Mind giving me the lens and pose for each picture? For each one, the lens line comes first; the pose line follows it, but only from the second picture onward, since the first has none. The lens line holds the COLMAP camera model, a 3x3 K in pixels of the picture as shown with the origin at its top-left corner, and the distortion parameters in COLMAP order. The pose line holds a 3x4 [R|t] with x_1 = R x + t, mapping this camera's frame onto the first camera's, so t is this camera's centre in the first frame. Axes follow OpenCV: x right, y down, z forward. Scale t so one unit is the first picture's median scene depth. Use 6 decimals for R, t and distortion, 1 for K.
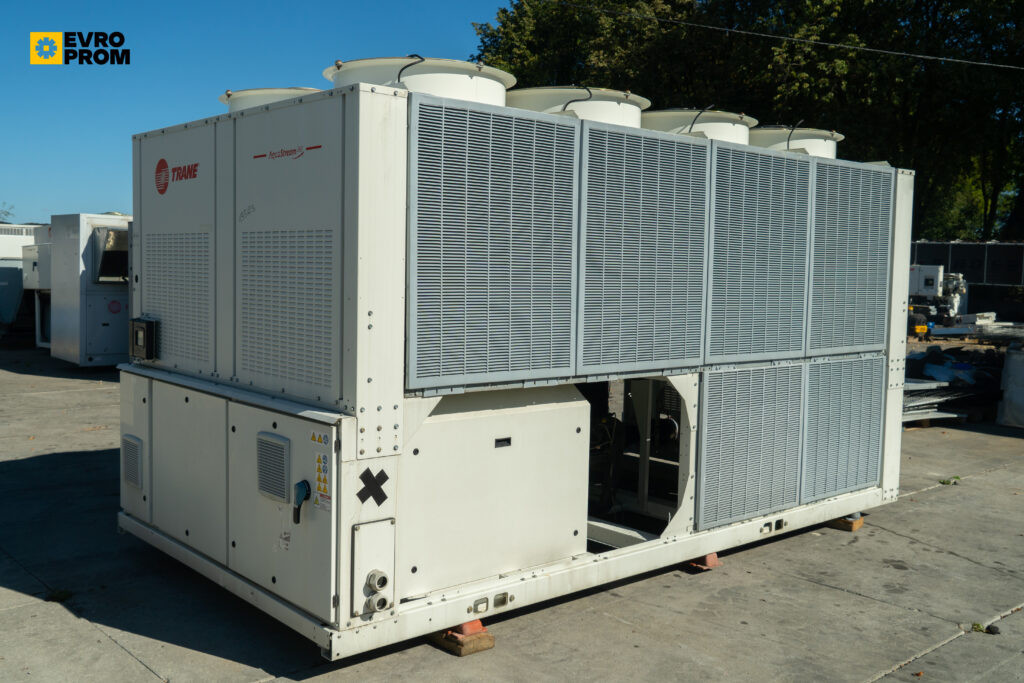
lens RADIAL K [[971.3, 0, 521.6], [0, 971.3, 333.7], [0, 0, 1]] dist [0.018799, 0.000000]
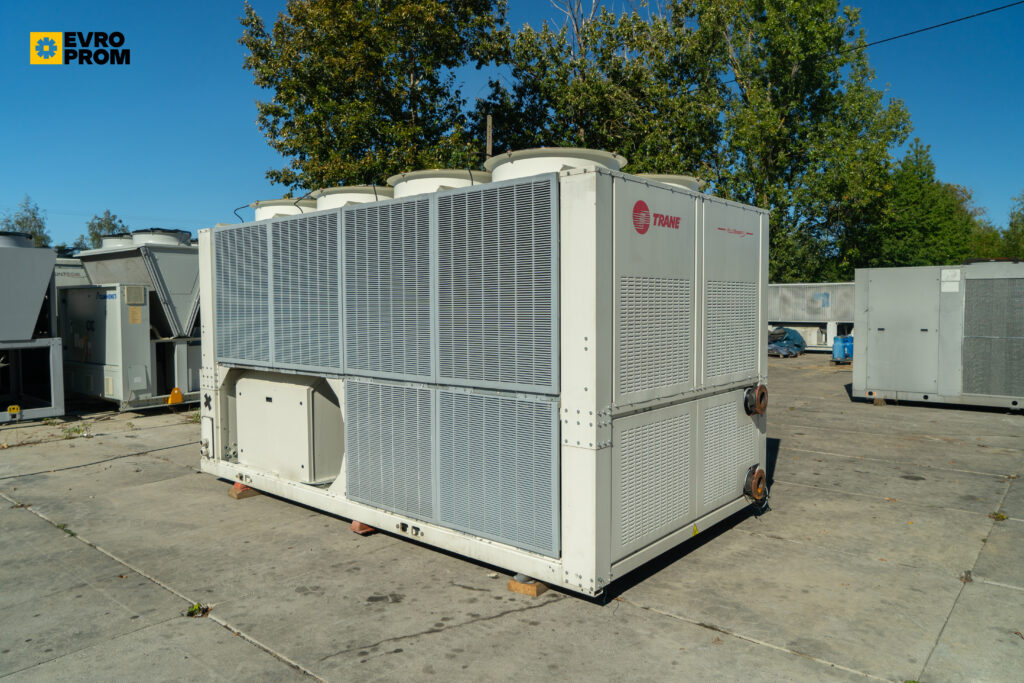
lens RADIAL K [[703.3, 0, 517.6], [0, 703.3, 344.7], [0, 0, 1]] dist [-0.000034, -0.001874]
pose [[0.139069, 0.034590, -0.989678, 1.314767], [-0.057322, 0.997995, 0.026826, -0.053902], [0.988622, 0.052999, 0.140773, 1.223045]]
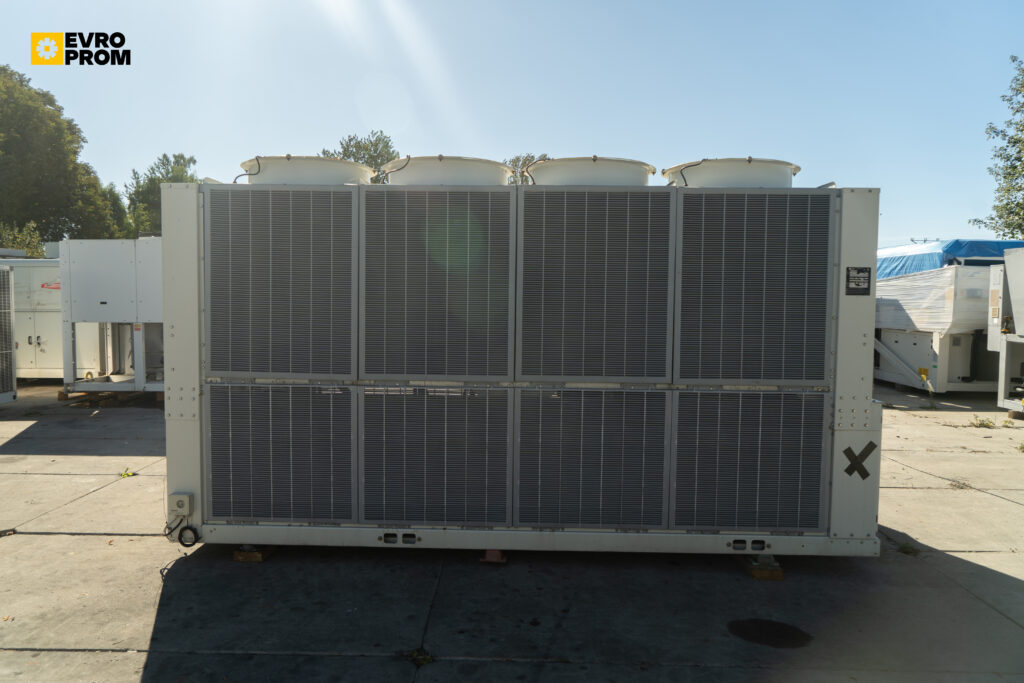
lens RADIAL K [[703.3, 0, 495.2], [0, 703.3, 331.9], [0, 0, 1]] dist [-0.000034, -0.001874]
pose [[-0.719765, -0.064171, 0.691246, -0.735825], [0.020731, 0.993288, 0.113798, -0.167591], [-0.693908, 0.096238, -0.713603, 2.154075]]
